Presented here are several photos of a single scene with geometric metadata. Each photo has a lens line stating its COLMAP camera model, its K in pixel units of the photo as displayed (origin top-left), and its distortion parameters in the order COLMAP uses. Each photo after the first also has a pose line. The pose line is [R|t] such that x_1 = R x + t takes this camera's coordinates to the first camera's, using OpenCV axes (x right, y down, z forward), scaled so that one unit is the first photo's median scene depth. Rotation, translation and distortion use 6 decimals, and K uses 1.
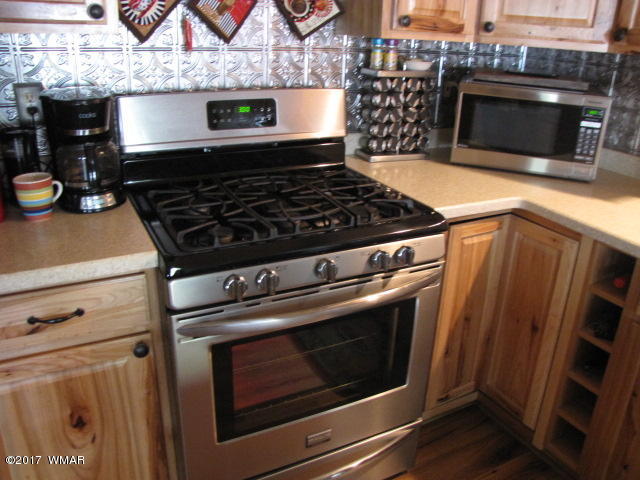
lens RADIAL K [[539.6, 0, 321.1], [0, 539.6, 227.3], [0, 0, 1]] dist [-0.171417, 0.135229]
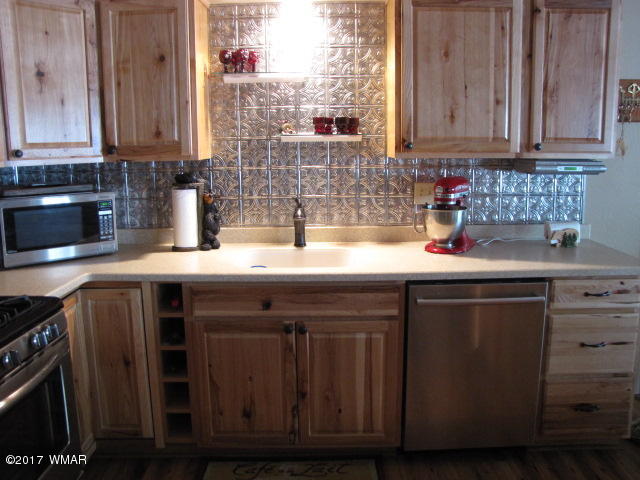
lens RADIAL K [[539.6, 0, 321.1], [0, 539.6, 227.3], [0, 0, 1]] dist [-0.171417, 0.135229]
pose [[0.465618, -0.183289, 0.865798, -0.447368], [0.343858, 0.938920, 0.013845, 0.018670], [-0.815452, 0.291265, 0.500203, -0.171087]]
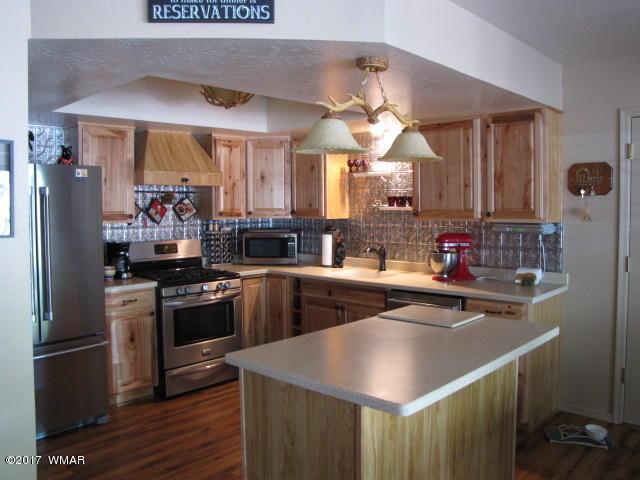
lens RADIAL K [[539.6, 0, 321.1], [0, 539.6, 227.3], [0, 0, 1]] dist [-0.171417, 0.135229]
pose [[0.942961, -0.059728, 0.327502, -0.273914], [0.160172, 0.943821, -0.289044, 0.588880], [-0.291839, 0.325014, 0.899553, -1.701211]]
